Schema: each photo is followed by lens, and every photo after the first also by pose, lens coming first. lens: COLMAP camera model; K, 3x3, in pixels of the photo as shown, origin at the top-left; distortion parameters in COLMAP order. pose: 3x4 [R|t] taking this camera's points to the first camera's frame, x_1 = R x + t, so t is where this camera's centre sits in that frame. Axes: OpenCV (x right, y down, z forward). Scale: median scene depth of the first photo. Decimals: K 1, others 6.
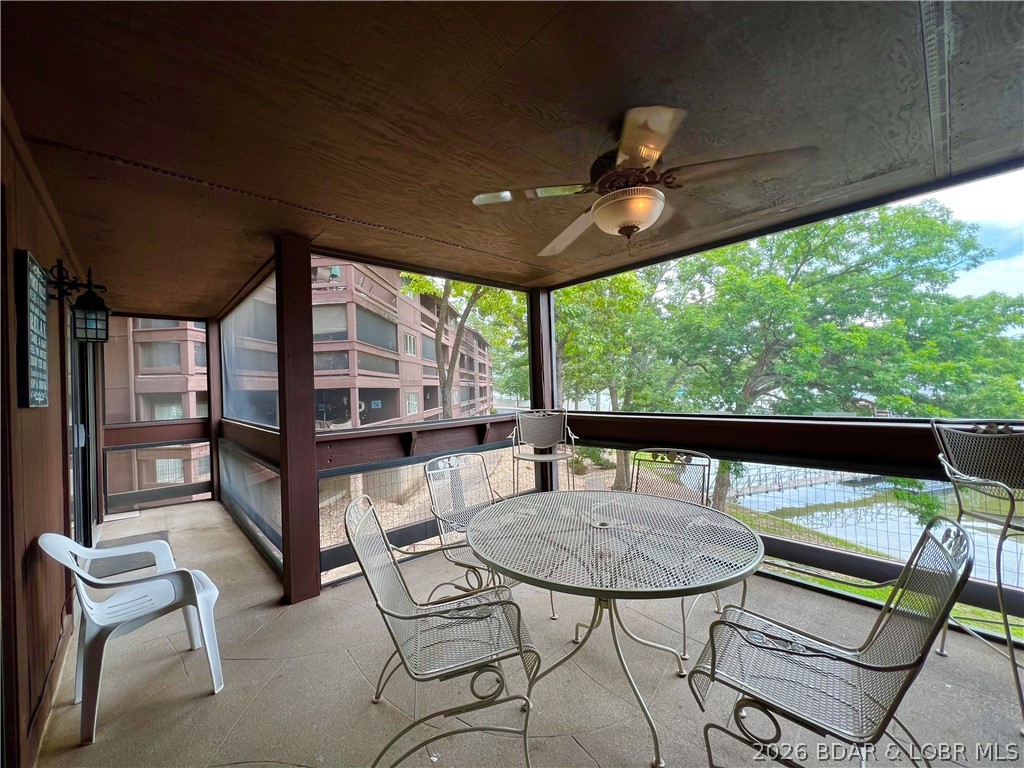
lens RADIAL K [[408.7, 0, 511.3], [0, 408.7, 385.8], [0, 0, 1]] dist [-0.000785, -0.000164]
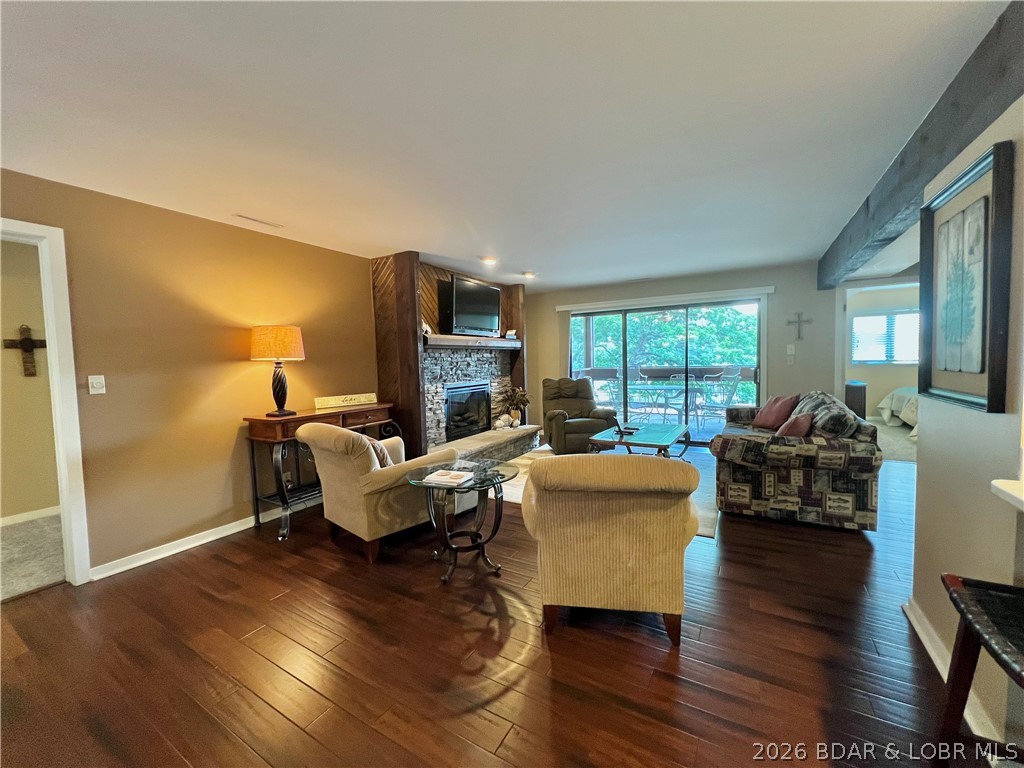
lens RADIAL K [[408.7, 0, 509.7], [0, 408.7, 384.8], [0, 0, 1]] dist [-0.000785, -0.000164]
pose [[0.957506, -0.007635, 0.288312, -0.423861], [-0.008518, 0.998465, 0.054728, 0.012929], [-0.288287, -0.054859, 0.955971, -0.469643]]
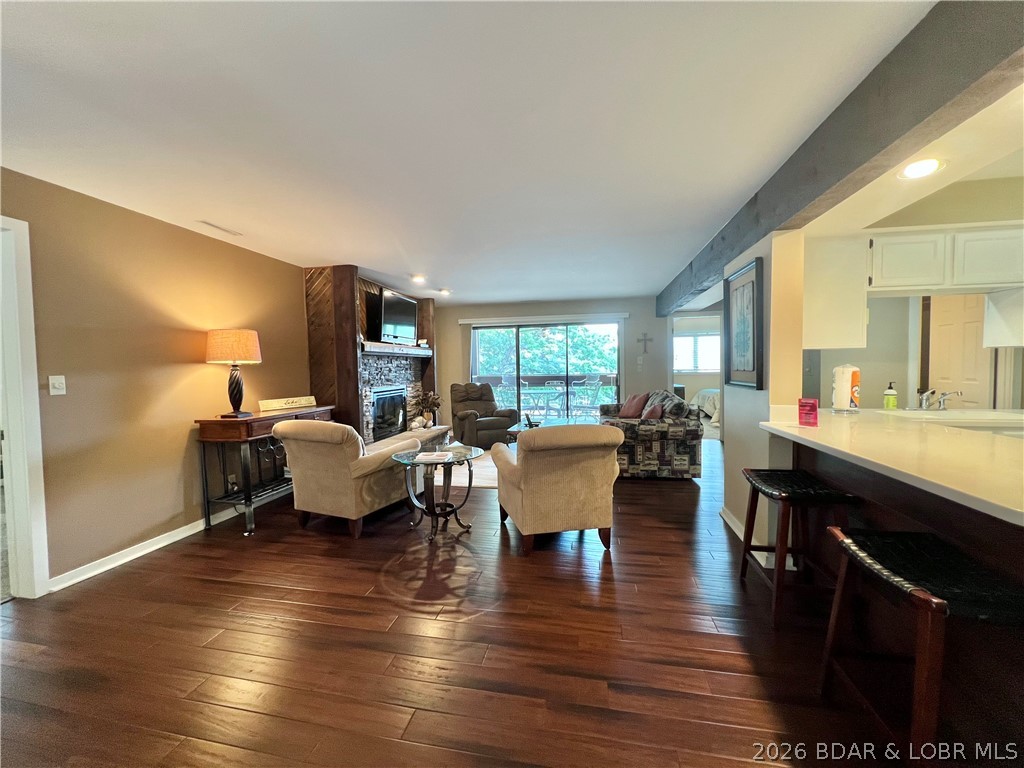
lens RADIAL K [[408.7, 0, 509.1], [0, 408.7, 385.5], [0, 0, 1]] dist [-0.000785, -0.000164]
pose [[0.810033, -0.007563, 0.586335, -0.511690], [-0.010944, 0.999548, 0.028012, 0.018681], [-0.586282, -0.029107, 0.809584, -0.504246]]
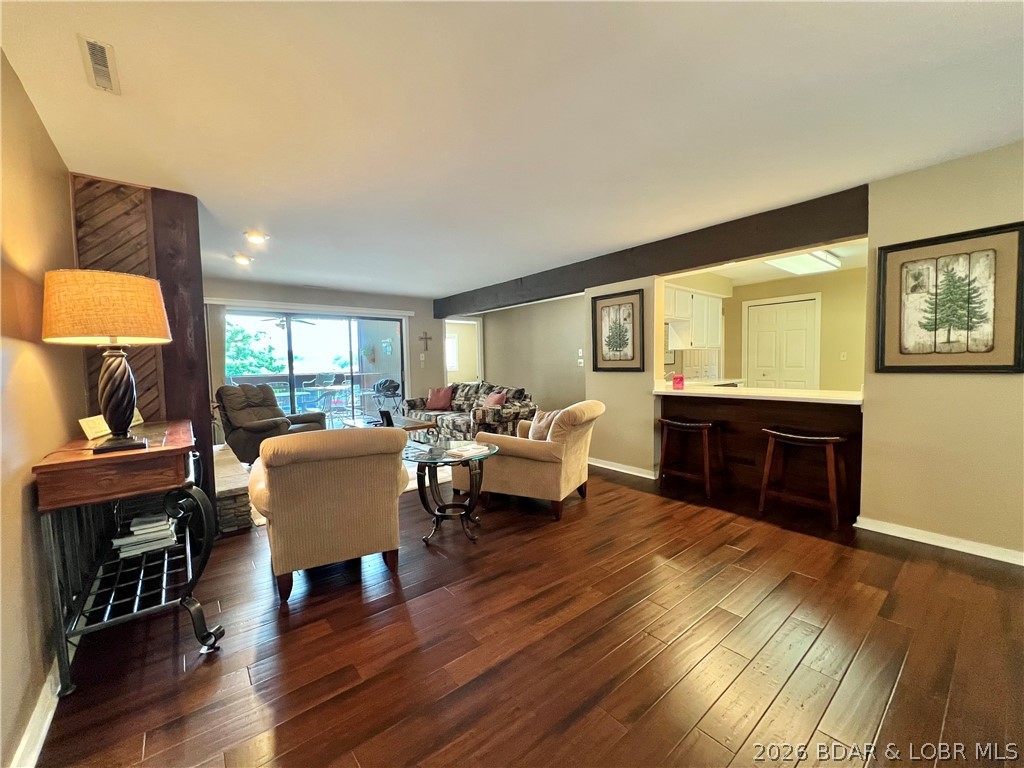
lens RADIAL K [[408.7, 0, 511.5], [0, 408.7, 382.4], [0, 0, 1]] dist [-0.000785, -0.000164]
pose [[0.055461, -0.018568, 0.998288, -0.644068], [0.016791, 0.999703, 0.017661, 0.027738], [-0.998320, 0.015783, 0.055756, -0.295735]]
